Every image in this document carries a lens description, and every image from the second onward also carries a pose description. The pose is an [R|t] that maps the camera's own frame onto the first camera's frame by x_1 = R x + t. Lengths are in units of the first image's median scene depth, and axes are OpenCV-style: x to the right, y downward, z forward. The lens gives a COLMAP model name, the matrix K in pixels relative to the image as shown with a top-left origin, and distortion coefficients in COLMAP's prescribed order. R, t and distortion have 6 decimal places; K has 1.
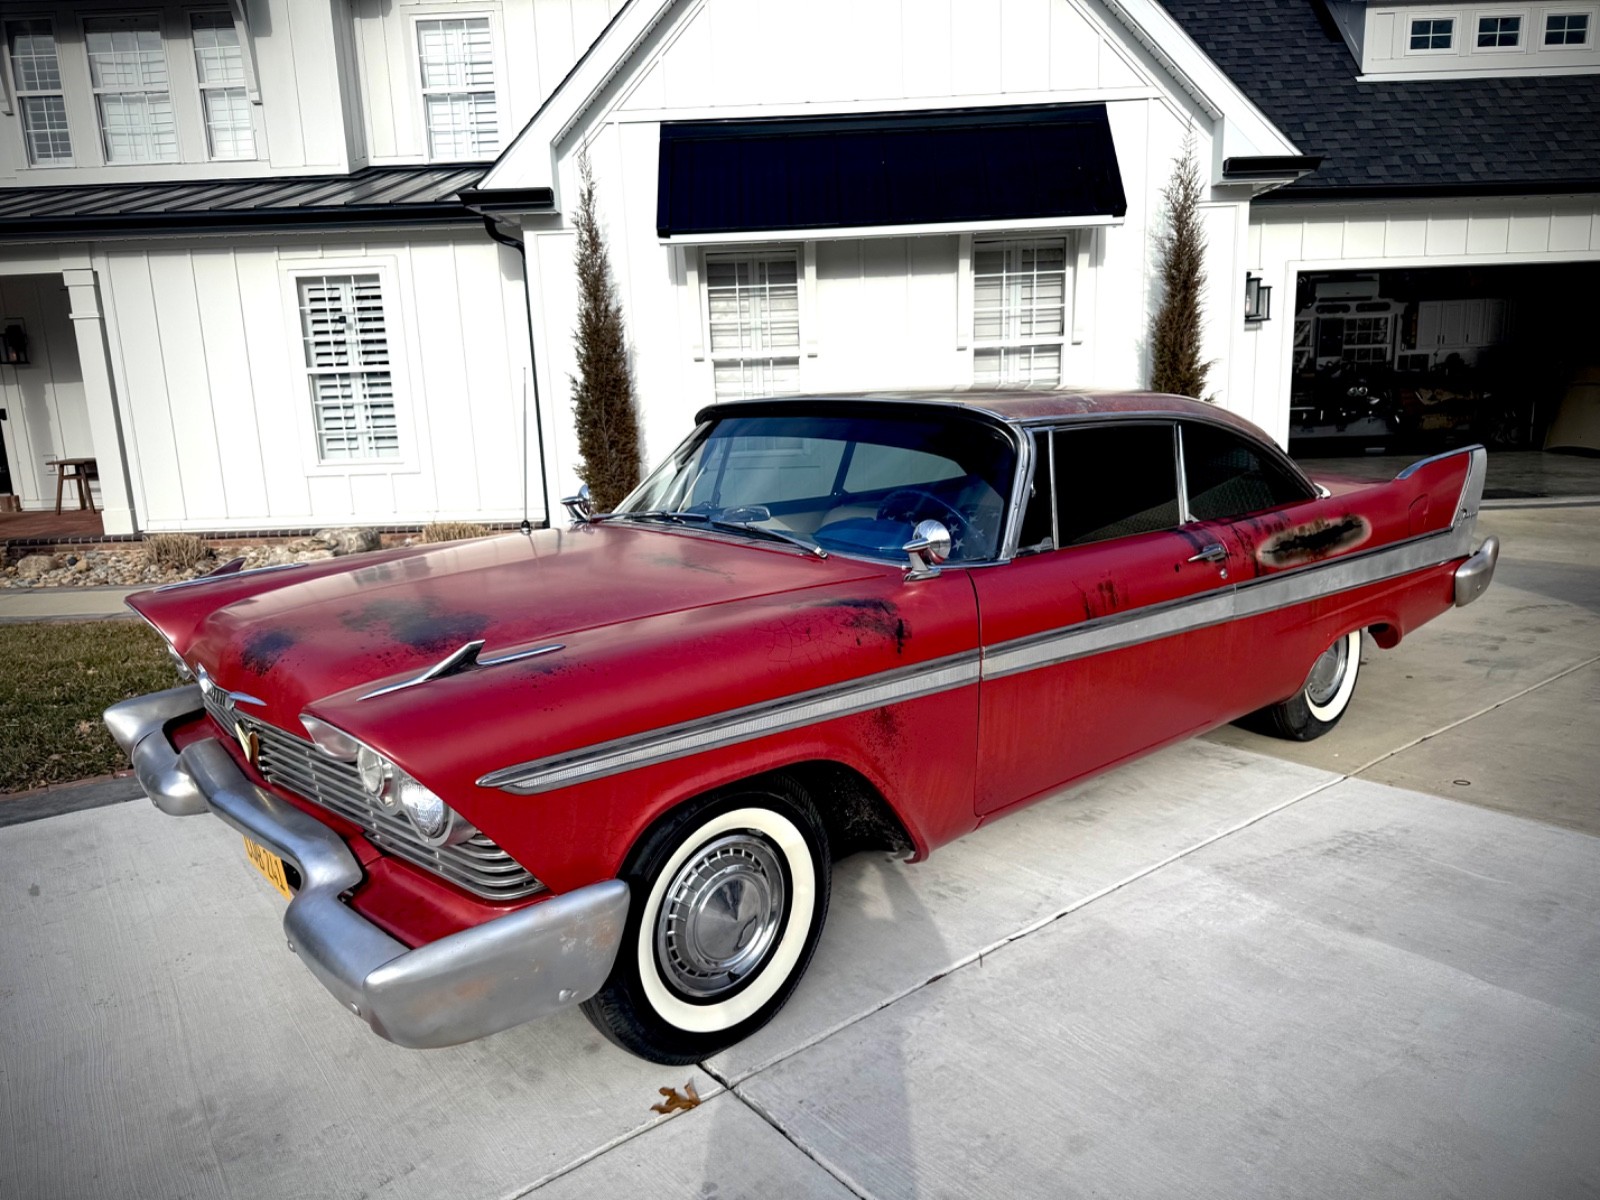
lens RADIAL K [[1122.5, 0, 807.6], [0, 1122.5, 604.4], [0, 0, 1]] dist [0.020282, -0.024069]
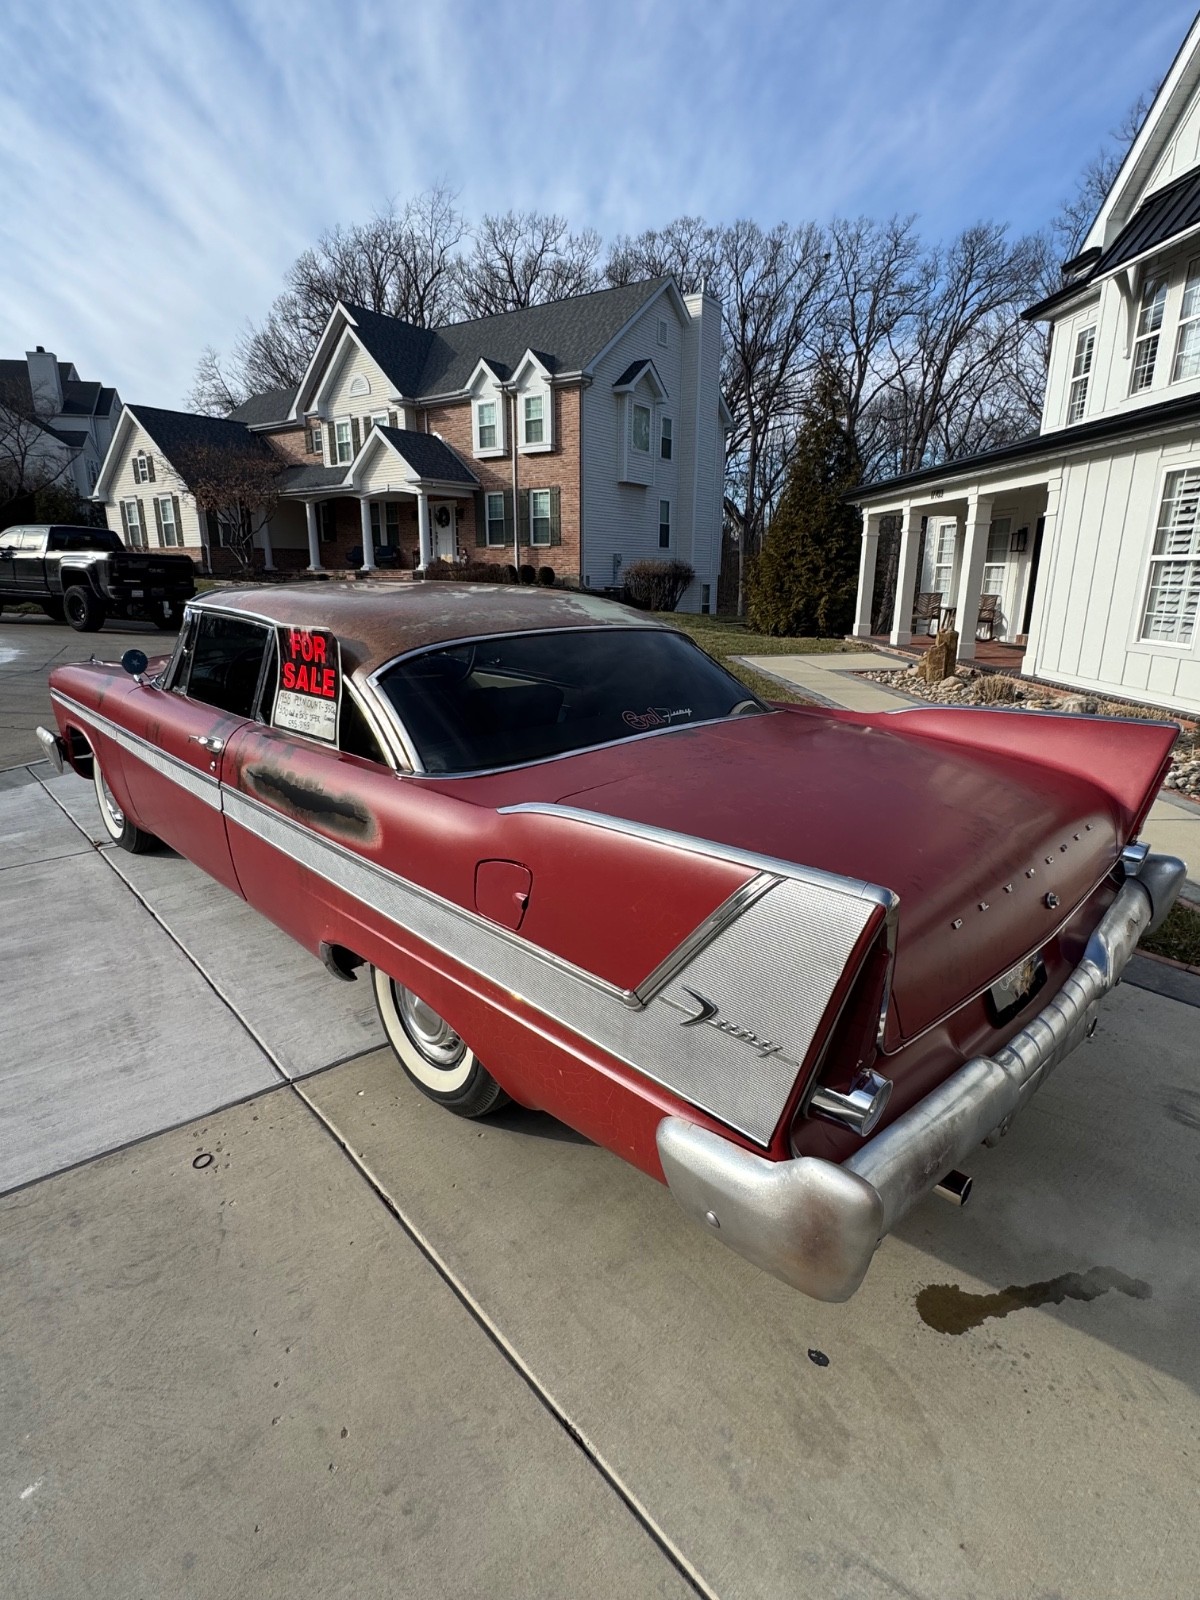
lens RADIAL K [[845.8, 0, 610.2], [0, 845.8, 803.5], [0, 0, 1]] dist [-0.015667, 0.007912]
pose [[0.018704, 0.303002, -0.952806, 0.434323], [-0.213046, 0.932295, 0.292297, -0.111299], [0.976863, 0.197525, 0.081991, 0.458725]]
